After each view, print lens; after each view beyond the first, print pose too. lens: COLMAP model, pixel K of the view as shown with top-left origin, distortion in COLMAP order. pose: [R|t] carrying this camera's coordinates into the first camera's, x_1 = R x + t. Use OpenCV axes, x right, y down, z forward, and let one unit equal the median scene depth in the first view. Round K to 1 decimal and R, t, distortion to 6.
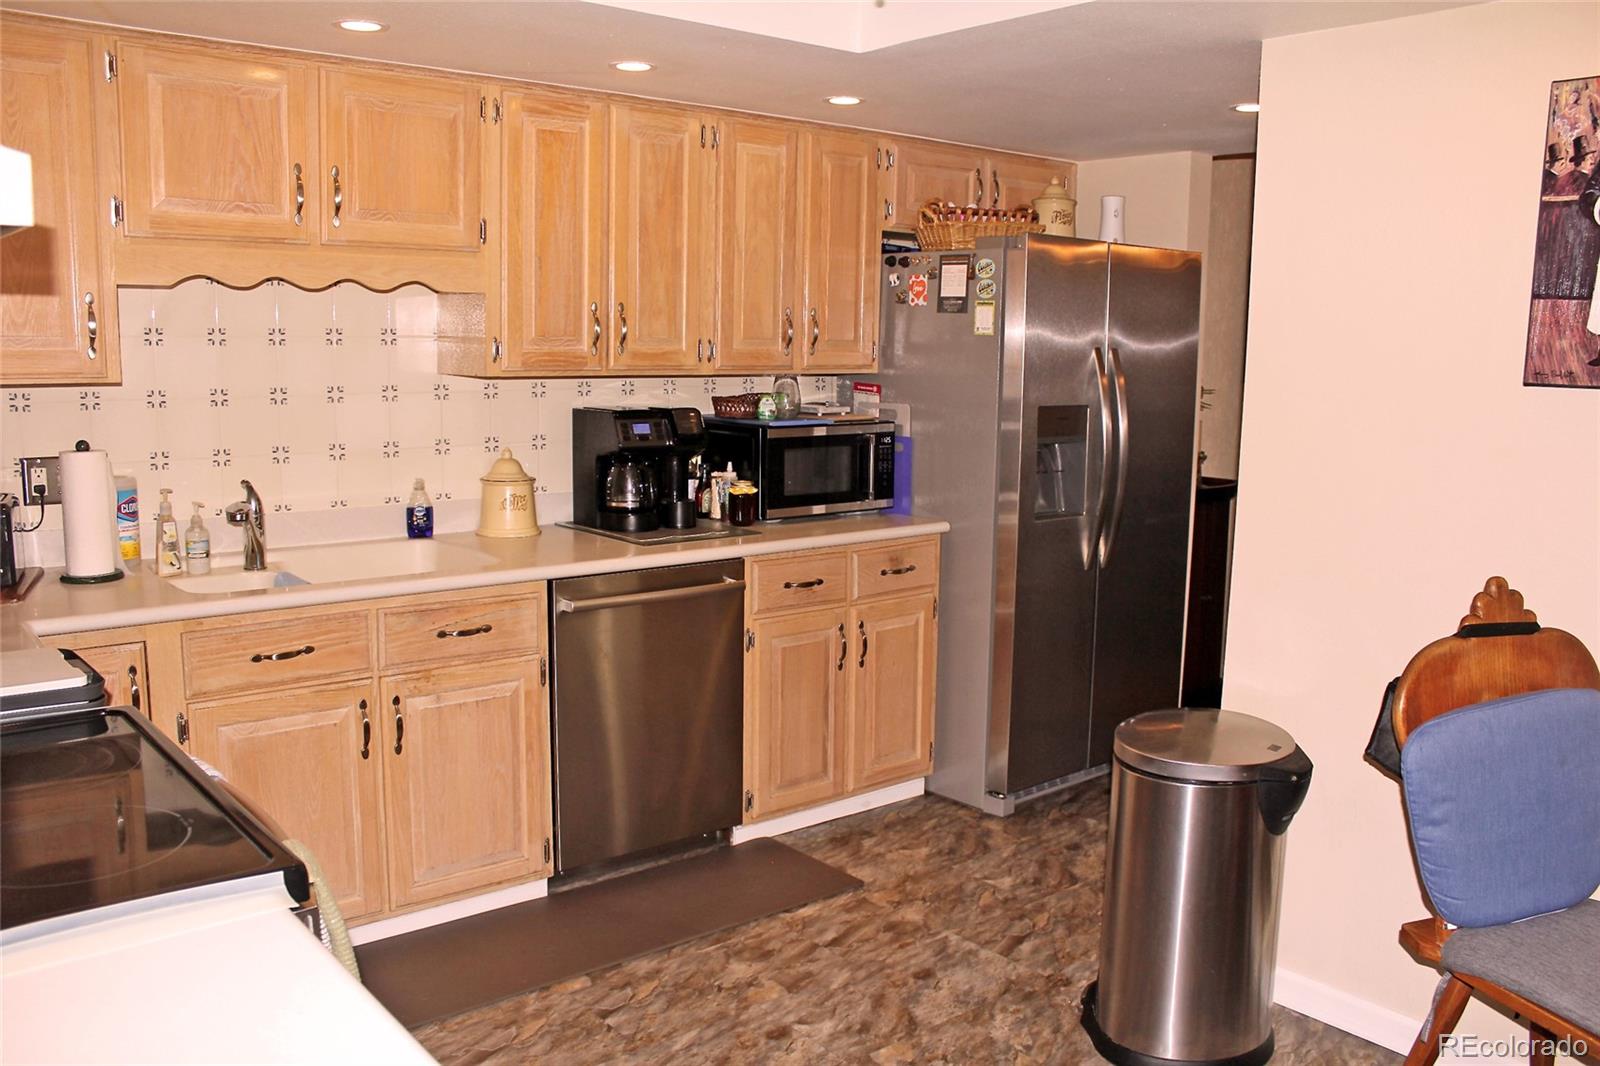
lens RADIAL K [[1350.9, 0, 800.0], [0, 1350.9, 533.0], [0, 0, 1]] dist [-0.162773, 0.164101]
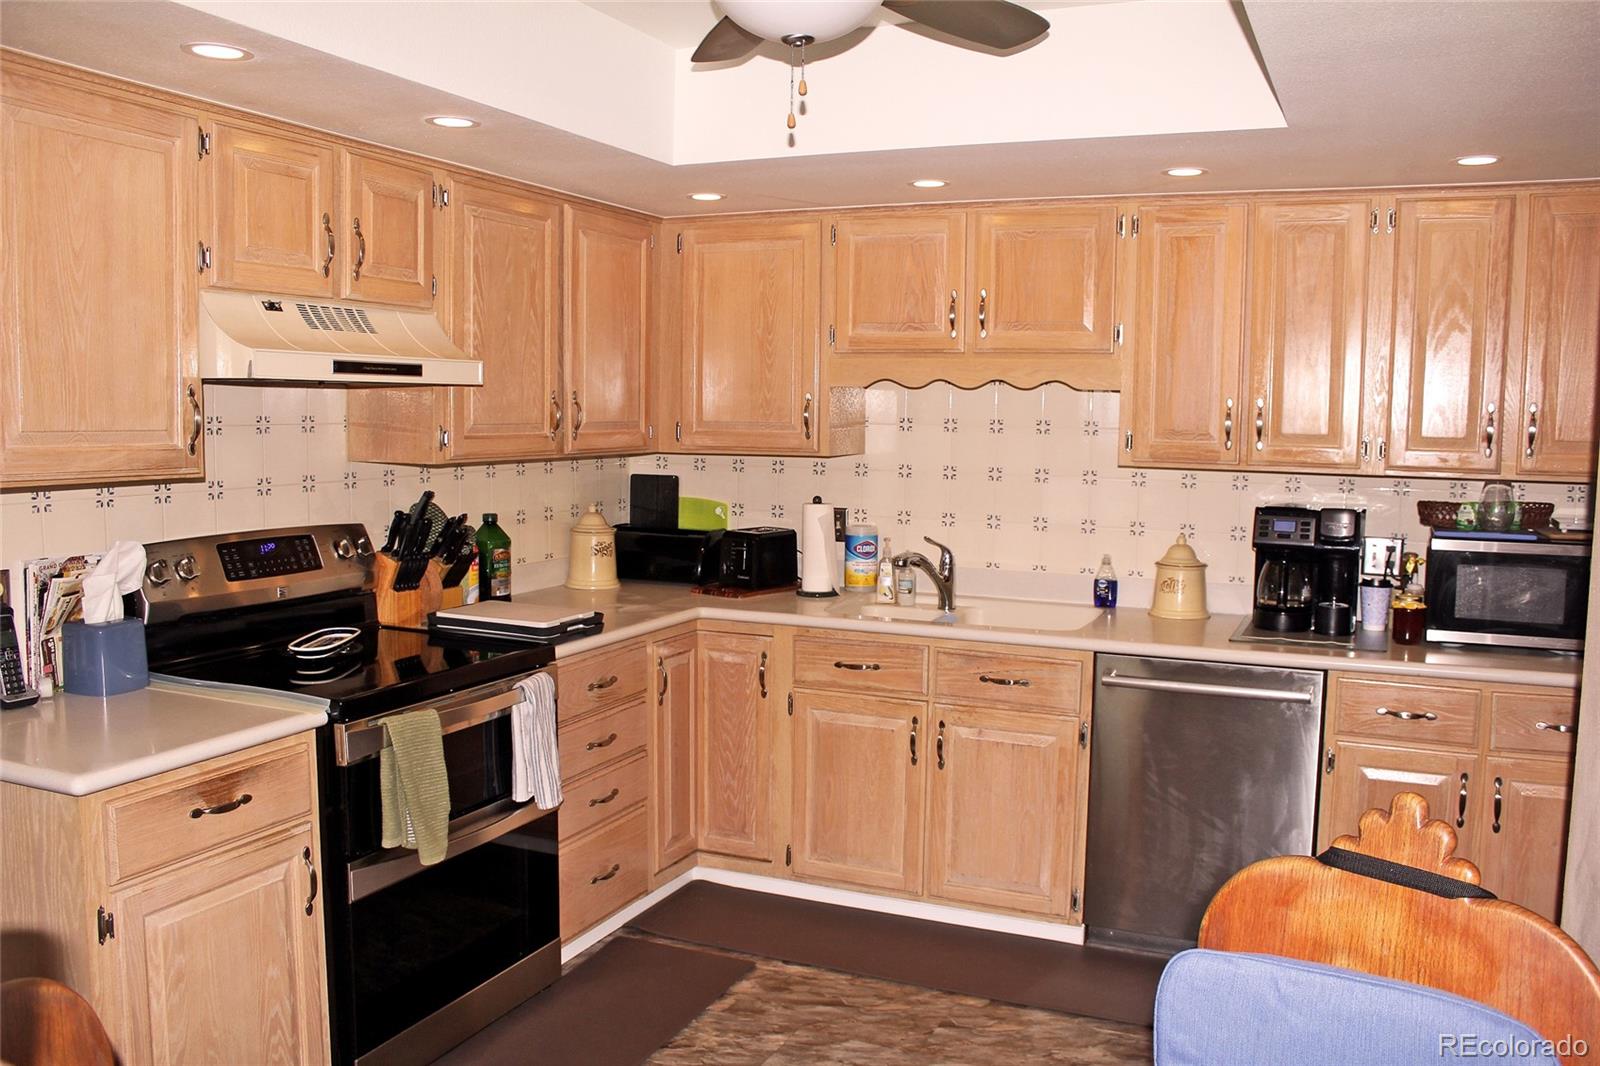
lens RADIAL K [[1350.9, 0, 800.0], [0, 1350.9, 533.0], [0, 0, 1]] dist [-0.162773, 0.164101]
pose [[0.444741, 0.073122, -0.892669, 0.593239], [-0.135288, 0.990711, 0.013750, -0.038430], [0.885382, 0.114652, 0.450503, 0.256310]]
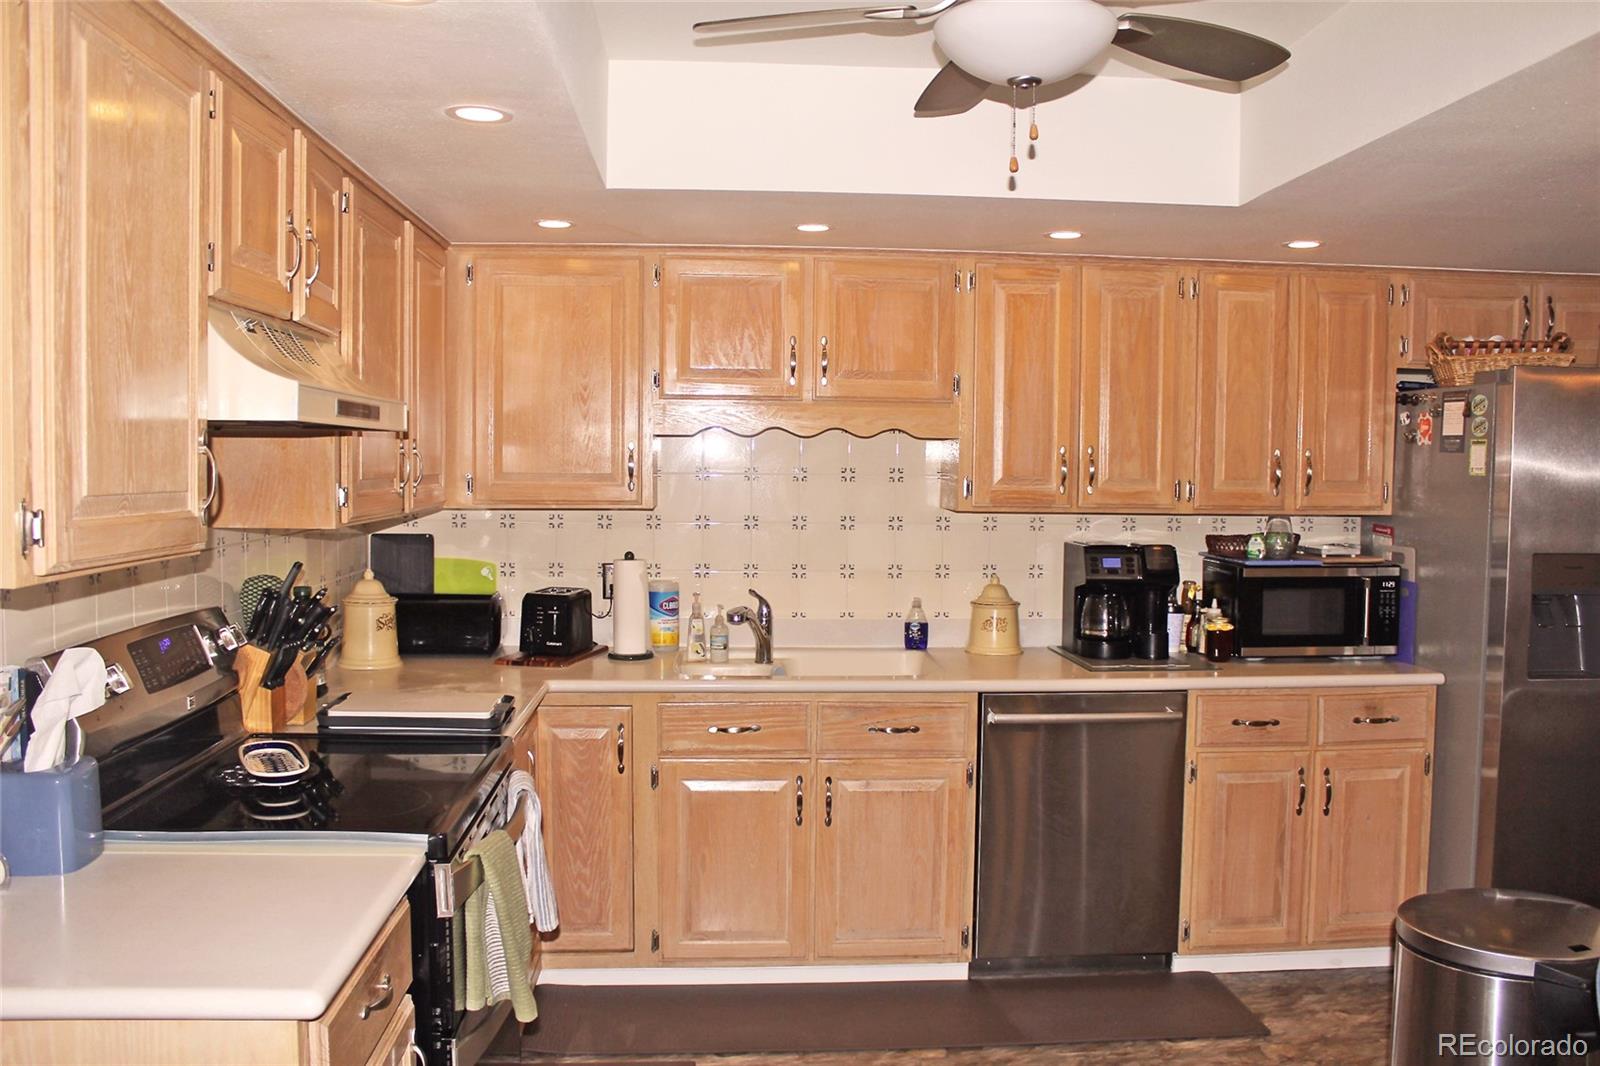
lens RADIAL K [[1350.9, 0, 800.0], [0, 1350.9, 533.0], [0, 0, 1]] dist [-0.162773, 0.164101]
pose [[0.814227, 0.024054, -0.580048, 0.300533], [-0.080752, 0.994121, -0.072129, -0.004110], [0.574903, 0.105569, 0.811383, -0.008607]]
